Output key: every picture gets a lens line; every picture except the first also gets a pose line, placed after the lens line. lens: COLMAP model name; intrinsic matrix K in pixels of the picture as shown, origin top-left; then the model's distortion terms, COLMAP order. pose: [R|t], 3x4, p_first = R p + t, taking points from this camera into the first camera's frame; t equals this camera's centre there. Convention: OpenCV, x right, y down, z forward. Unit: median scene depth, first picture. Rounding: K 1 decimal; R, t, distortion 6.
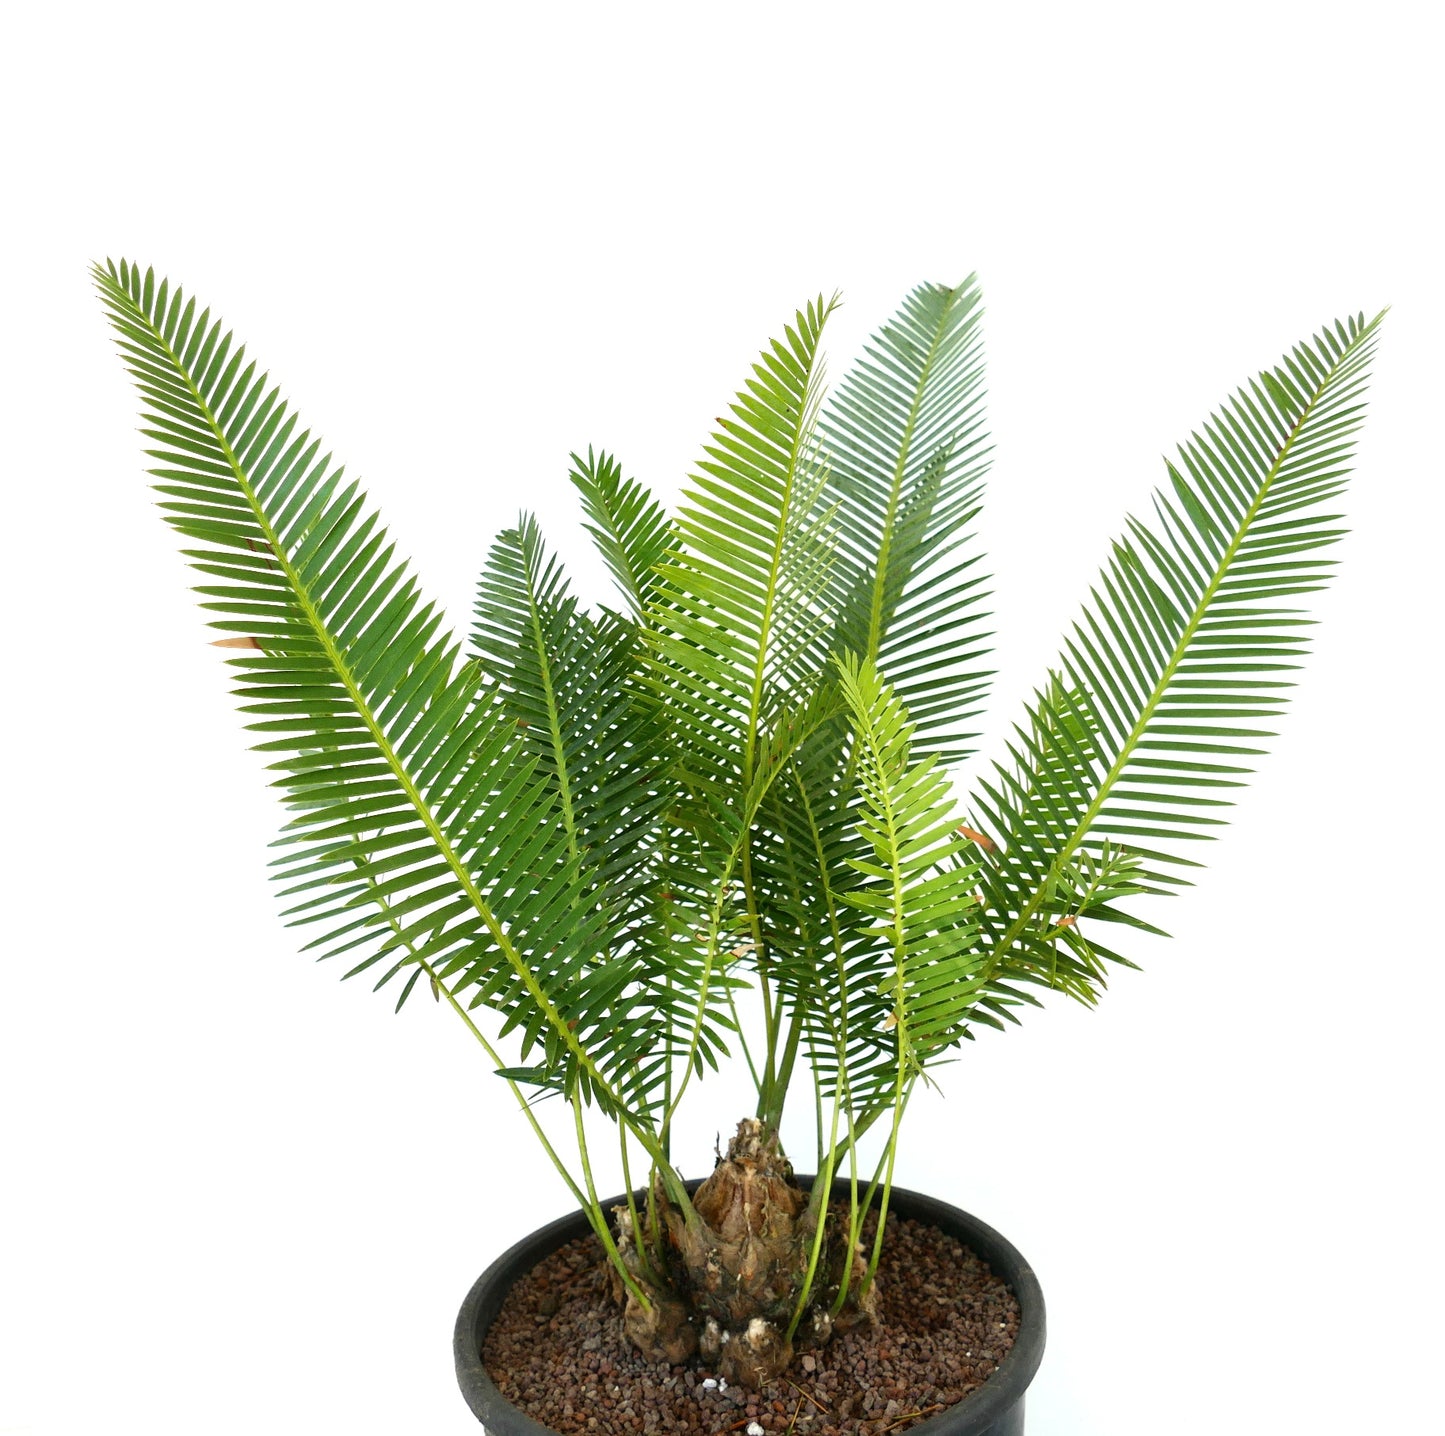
lens RADIAL K [[1532.4, 0, 722.5], [0, 1532.4, 718.0], [0, 0, 1]] dist [-0.013954, -0.002409]
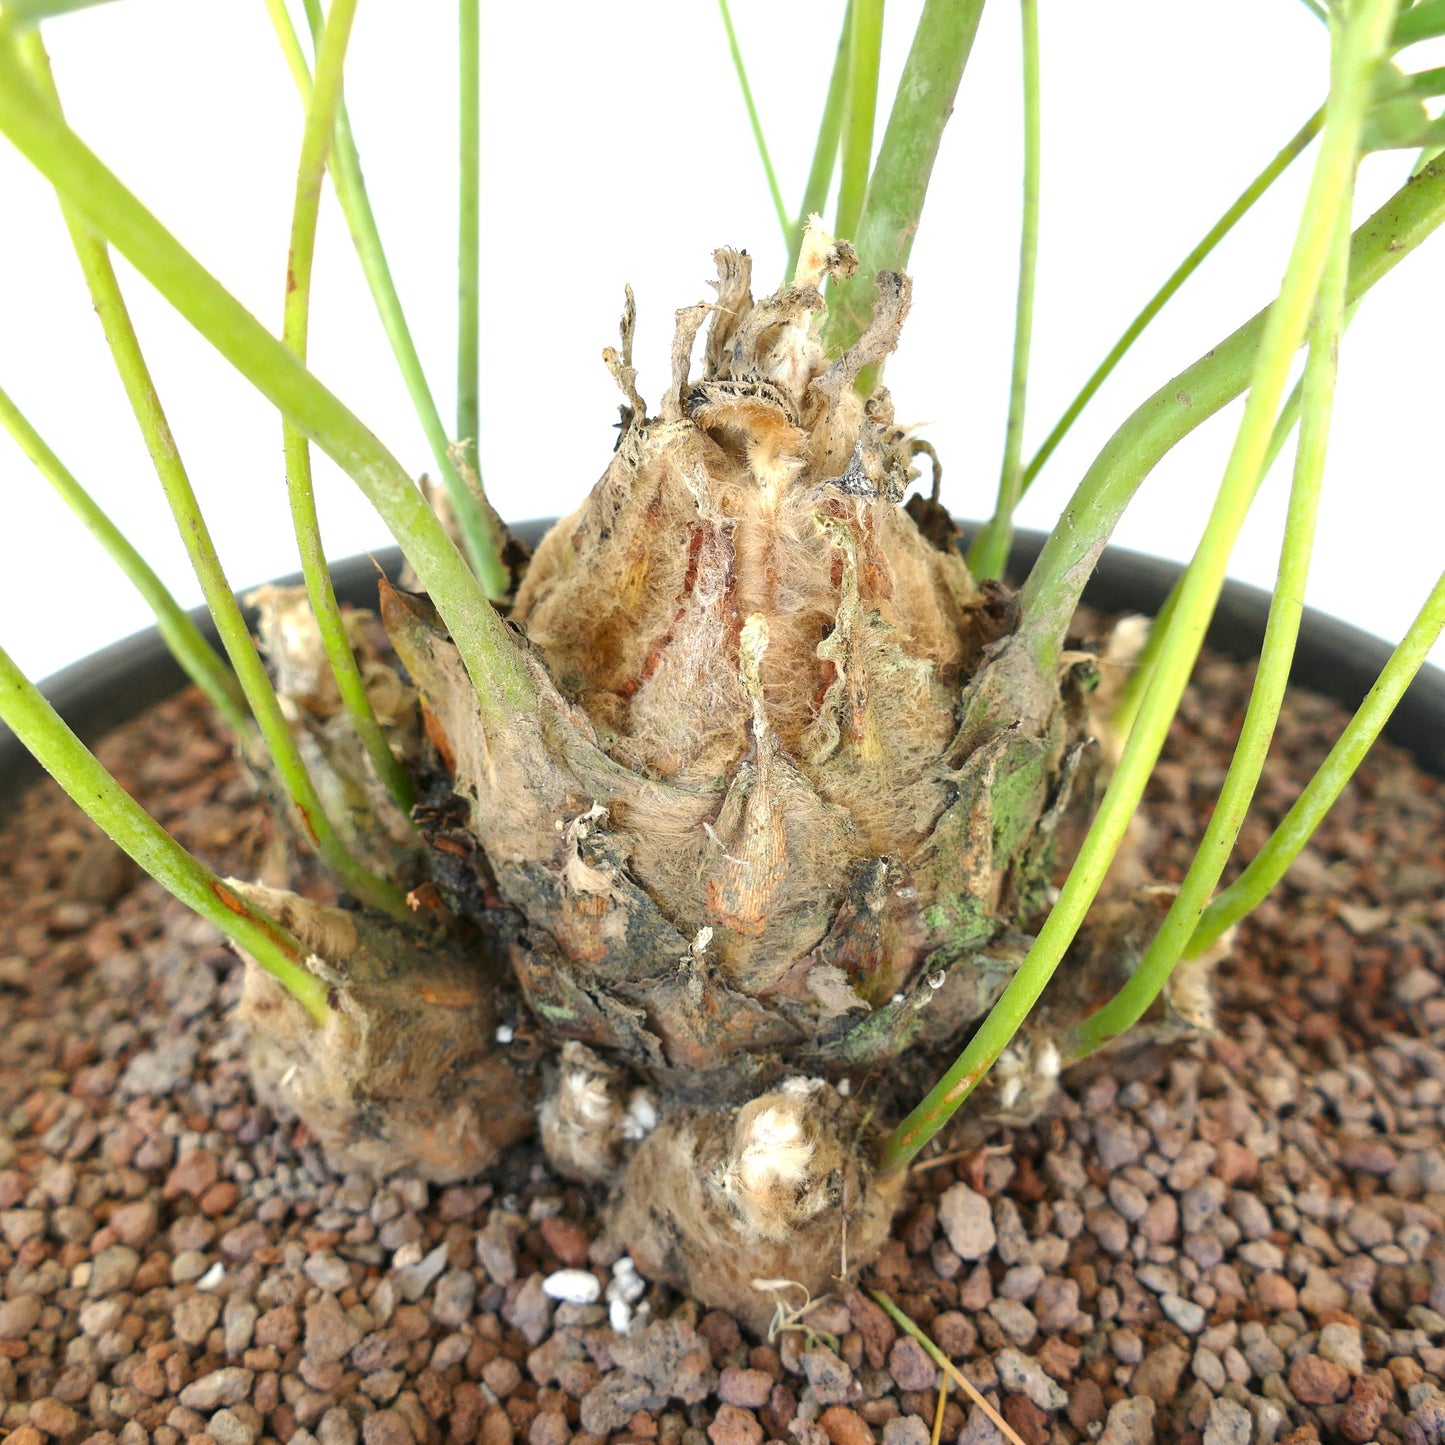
lens RADIAL K [[1532.4, 0, 722.5], [0, 1532.4, 722.5], [0, 0, 1]] dist [-0.013954, -0.002409]
pose [[0.999067, 0.031892, 0.029127, 0.006053], [-0.041007, 0.912121, 0.407865, 0.243681], [-0.013560, -0.408678, 0.912578, 0.797509]]
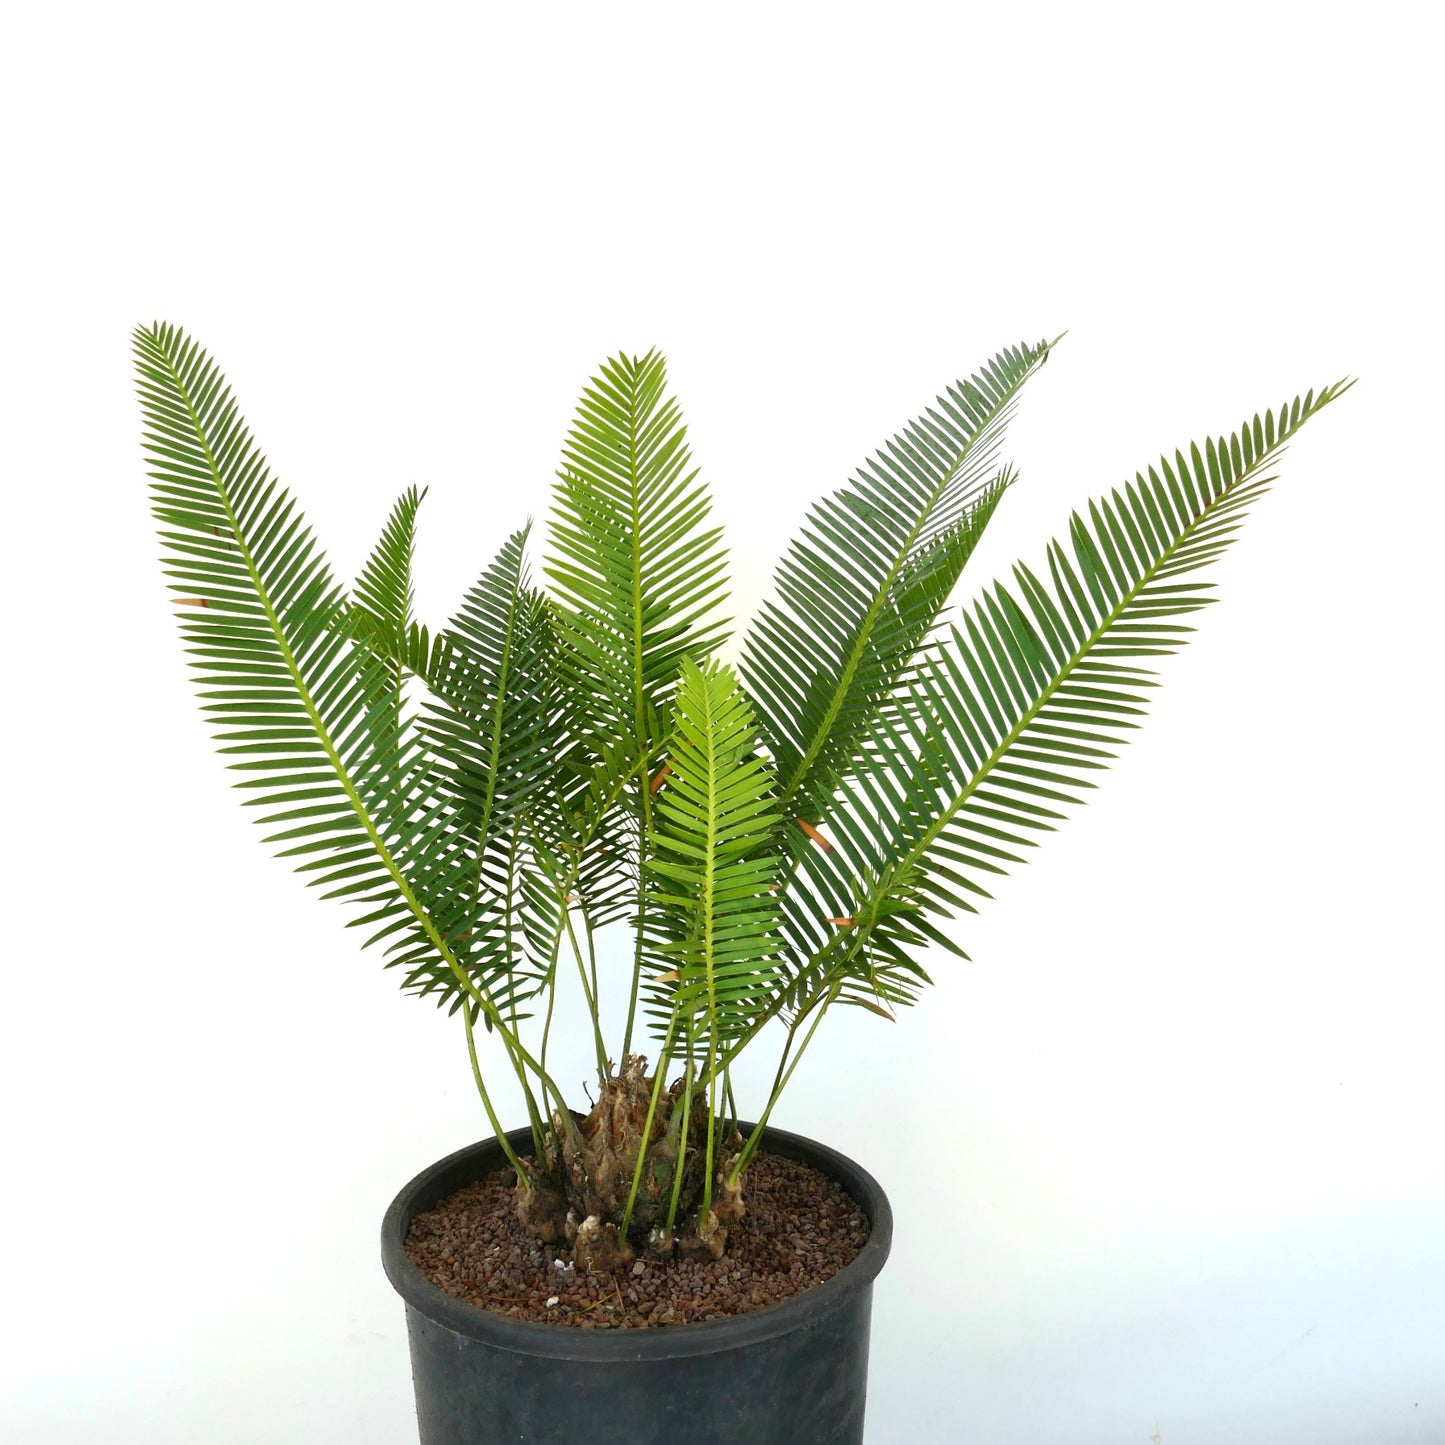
lens RADIAL K [[1532.4, 0, 722.5], [0, 1532.4, 722.5], [0, 0, 1]] dist [-0.013954, -0.002409]
pose [[0.914661, 0.121159, -0.385637, 0.510069], [-0.121017, 0.992342, 0.024743, -0.025928], [0.385681, 0.024037, 0.922319, -0.058910]]
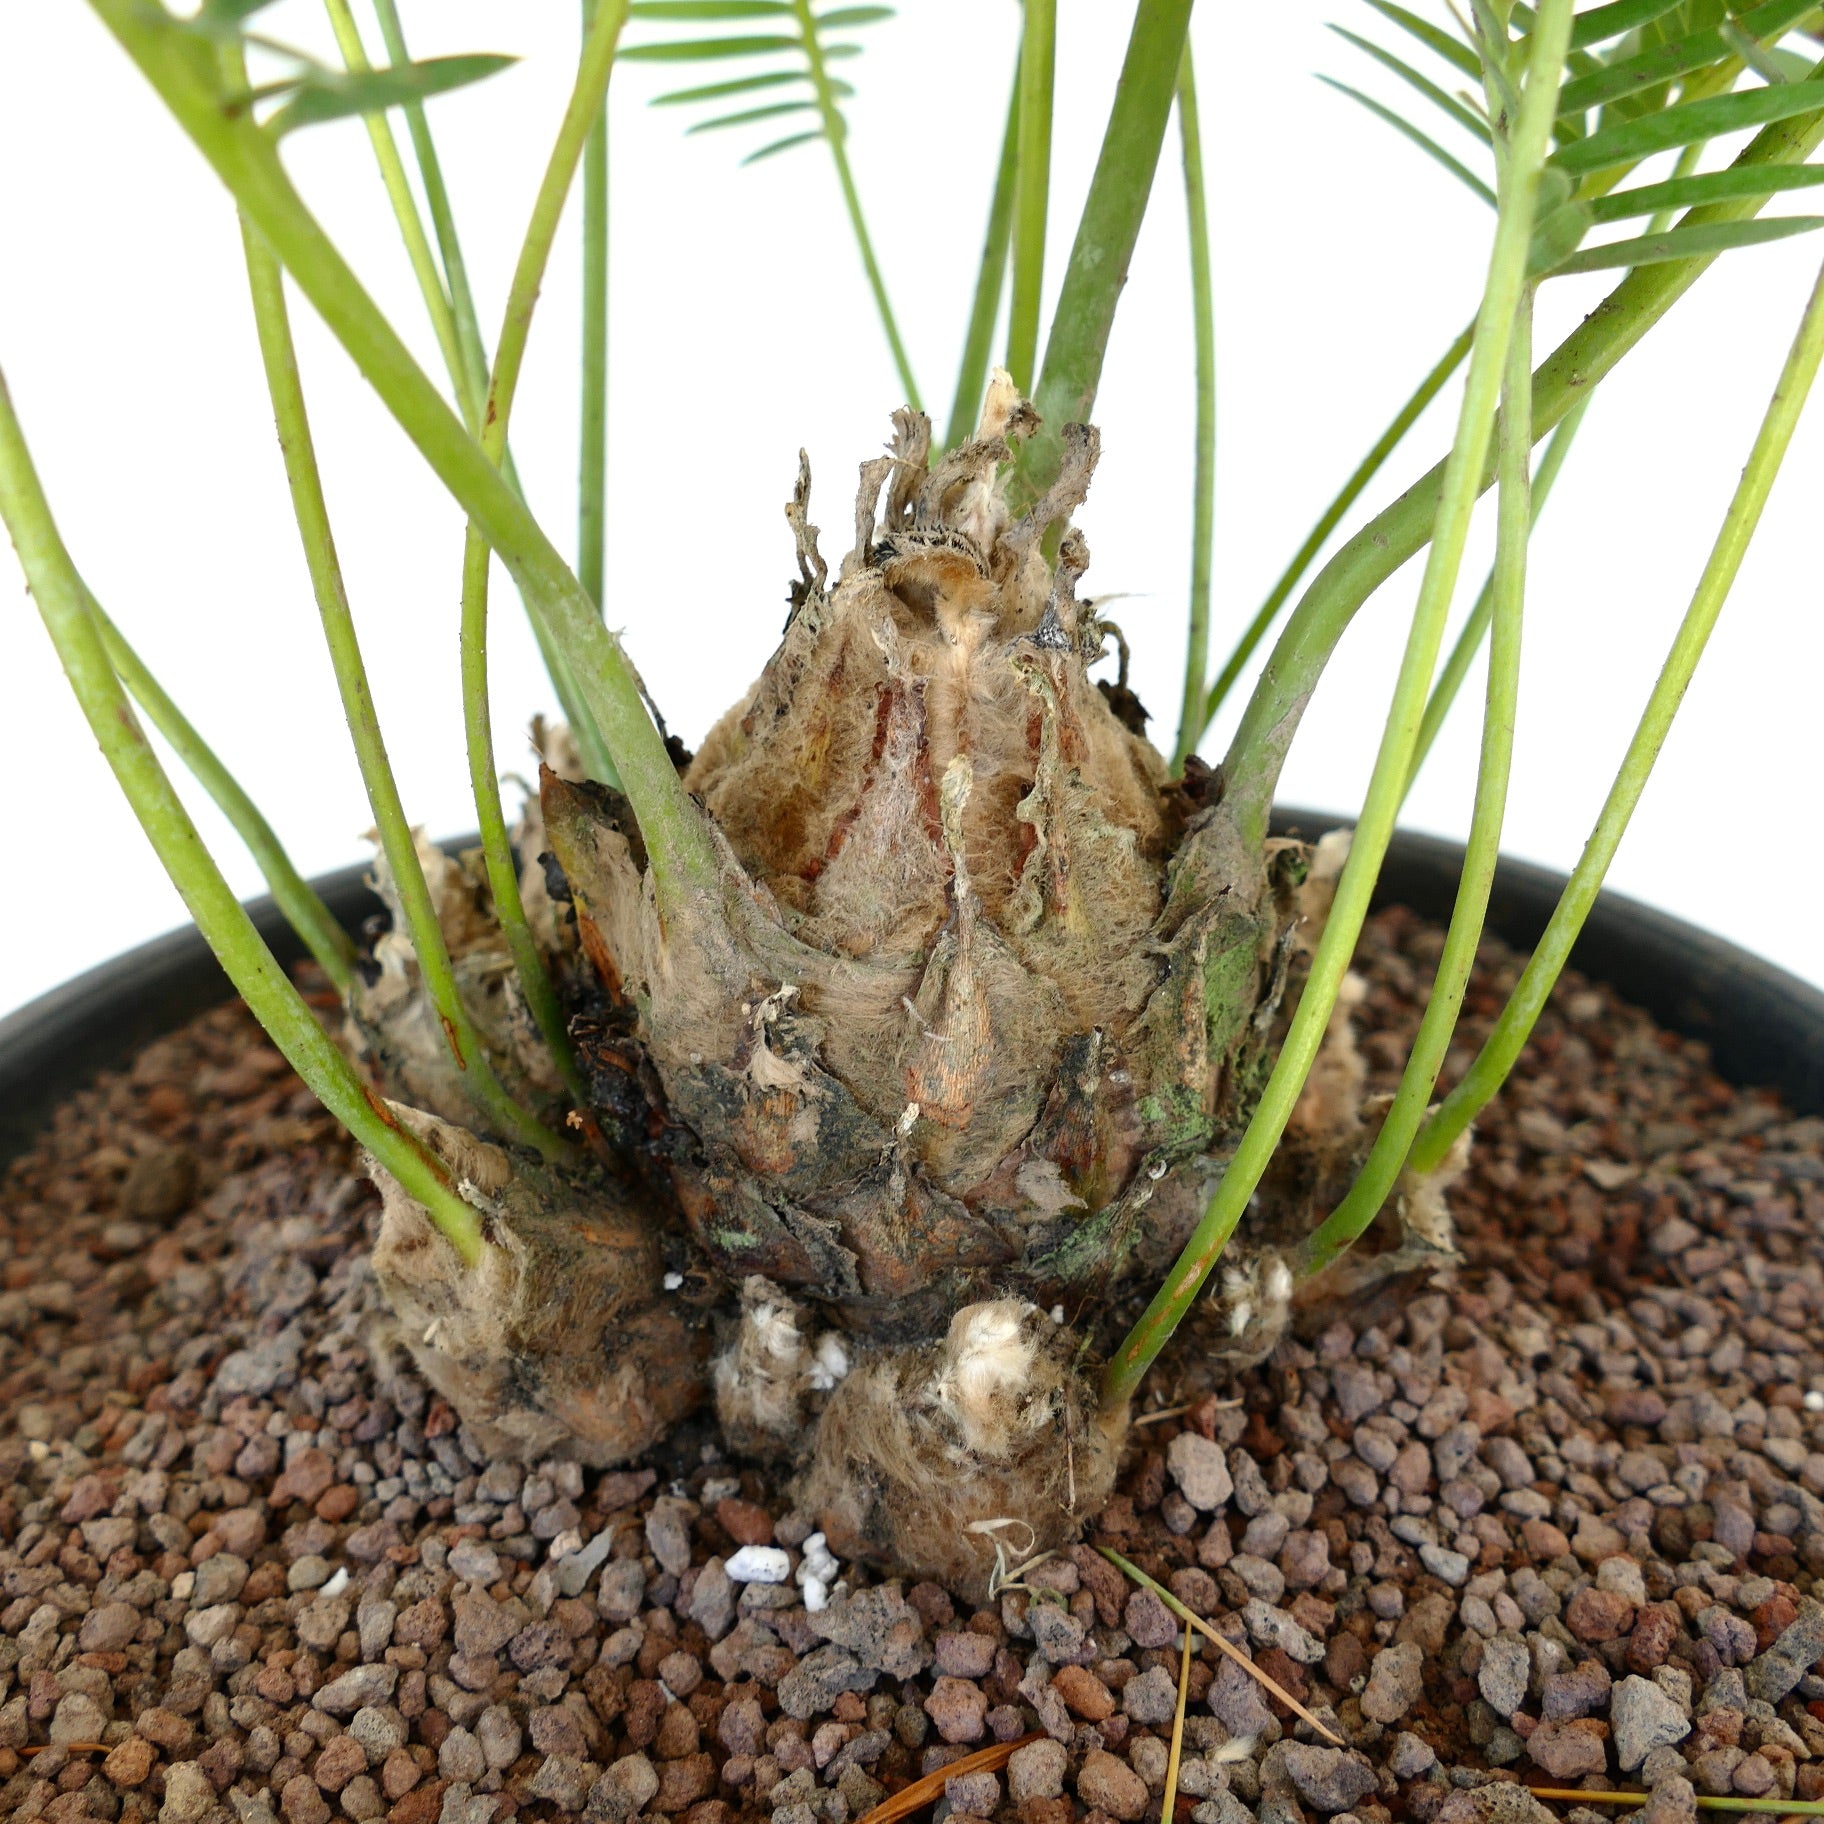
lens RADIAL K [[1934.3, 0, 912.0], [0, 1934.3, 912.0], [0, 0, 1]] dist [-0.013954, -0.002409]
pose [[0.996571, 0.007408, 0.082413, -0.009798], [-0.030376, 0.959196, 0.281104, 0.262525], [-0.076968, -0.282644, 0.956132, 0.748605]]
